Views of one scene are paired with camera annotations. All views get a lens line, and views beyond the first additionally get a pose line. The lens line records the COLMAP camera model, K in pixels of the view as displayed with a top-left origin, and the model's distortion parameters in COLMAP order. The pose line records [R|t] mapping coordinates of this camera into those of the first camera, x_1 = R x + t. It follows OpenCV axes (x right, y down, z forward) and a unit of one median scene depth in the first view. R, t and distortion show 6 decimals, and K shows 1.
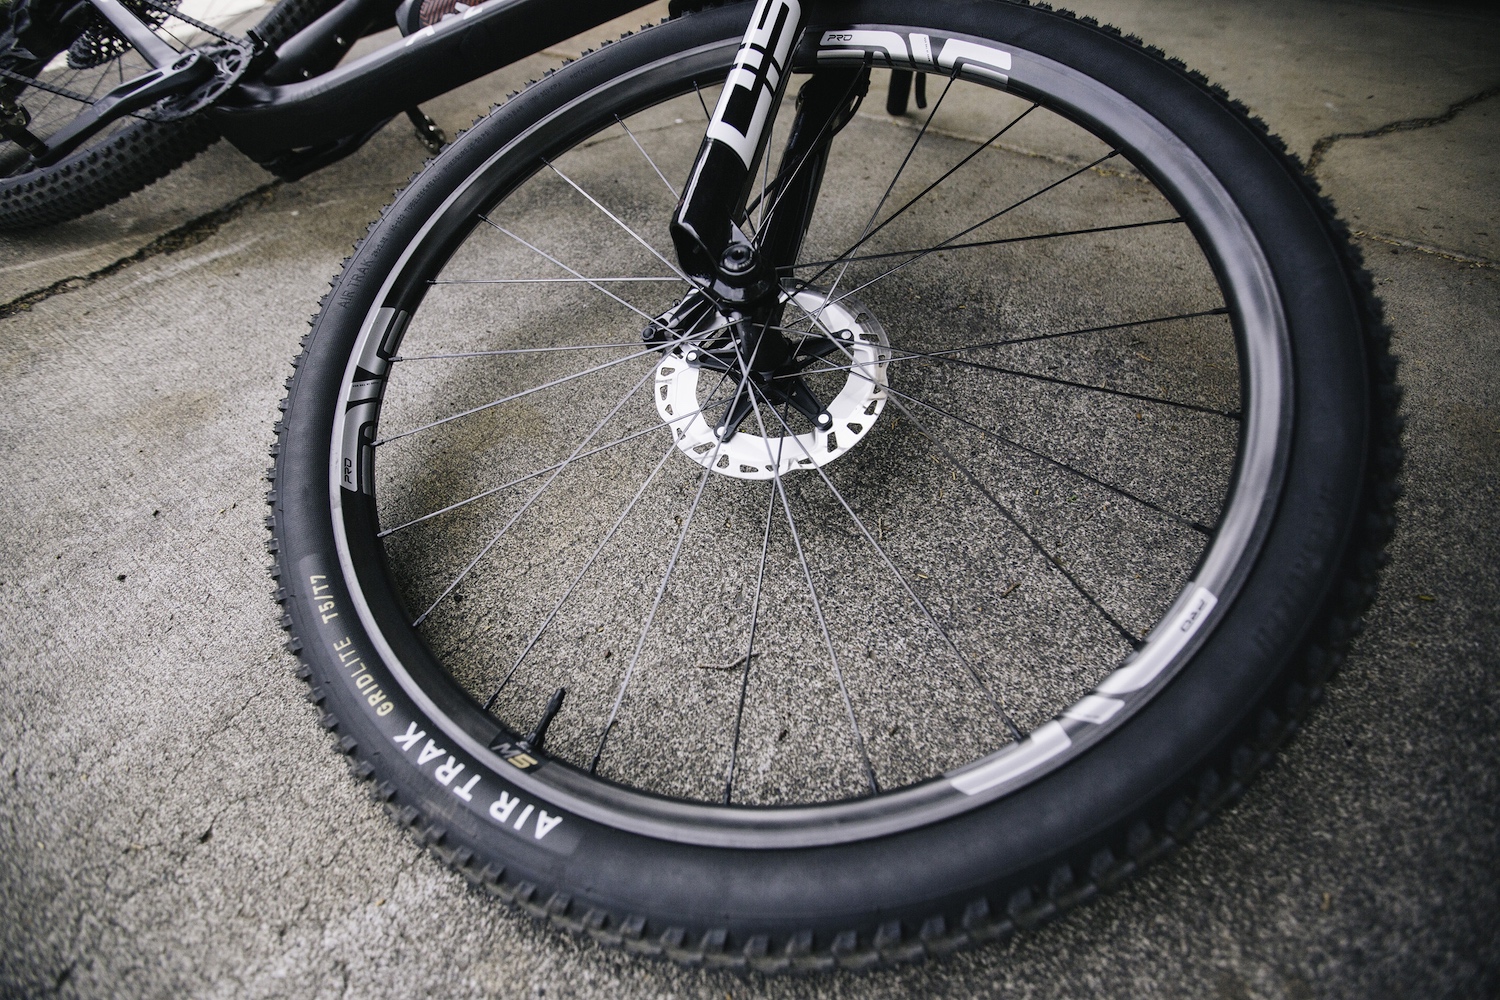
lens RADIAL K [[680.8, 0, 750.0], [0, 680.8, 500.0], [0, 0, 1]] dist [-0.058170, 0.023263]
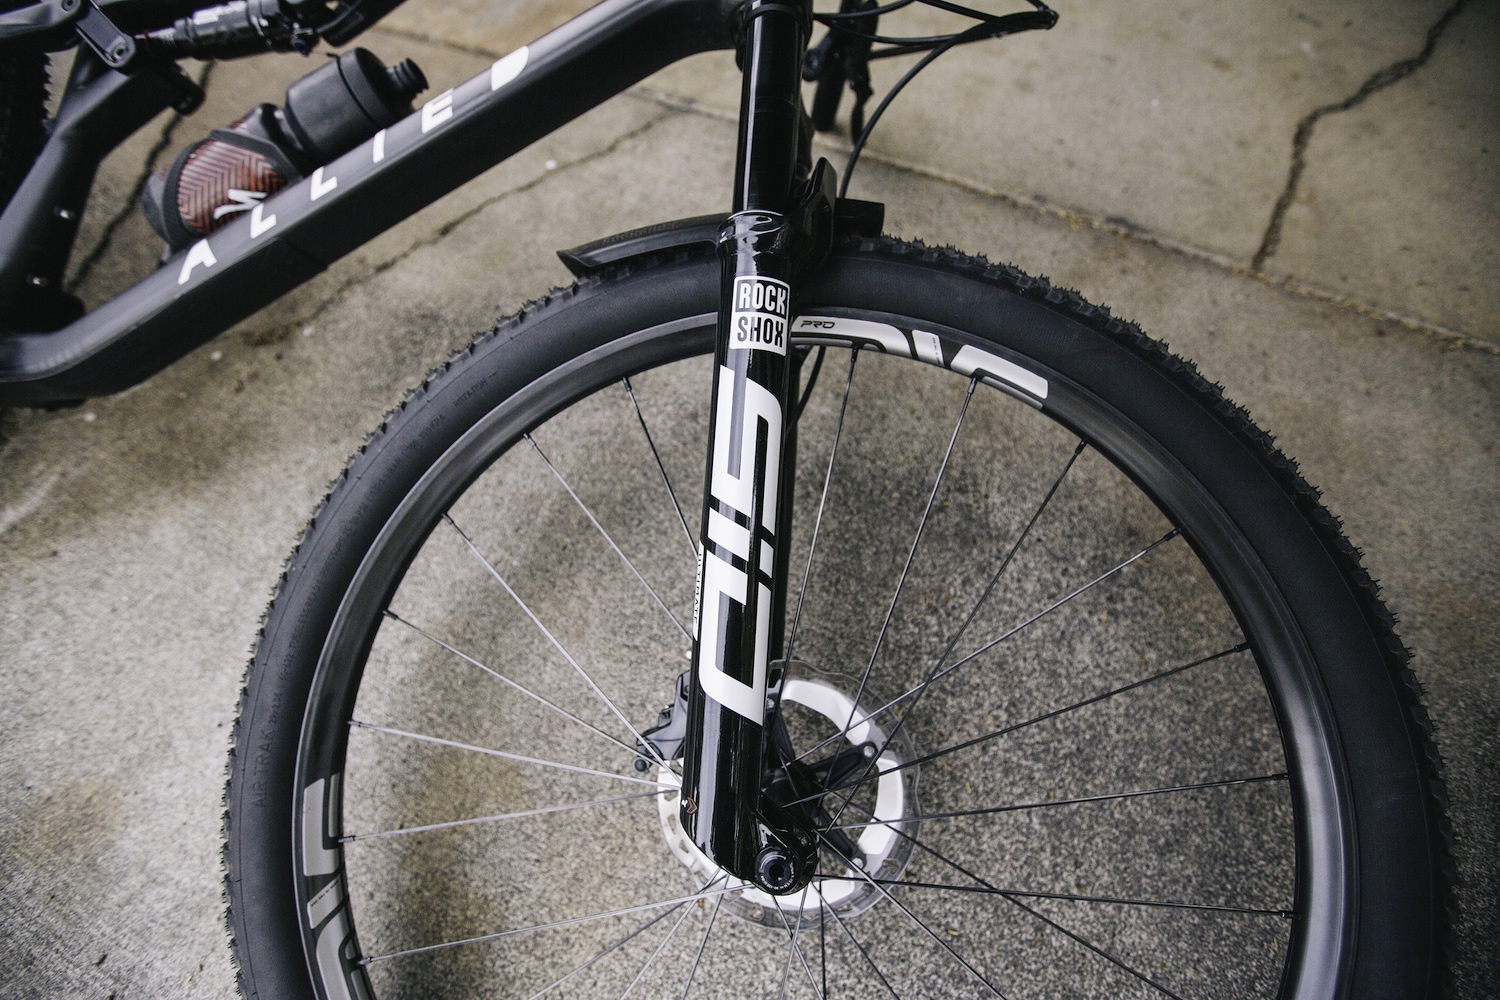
lens RADIAL K [[677.6, 0, 734.9], [0, 677.6, 497.1], [0, 0, 1]] dist [-0.056066, 0.019940]
pose [[0.983335, -0.159954, 0.086410, -0.044753], [0.129223, 0.949275, 0.286667, -0.742618], [-0.127880, -0.270724, 0.954125, 0.239586]]
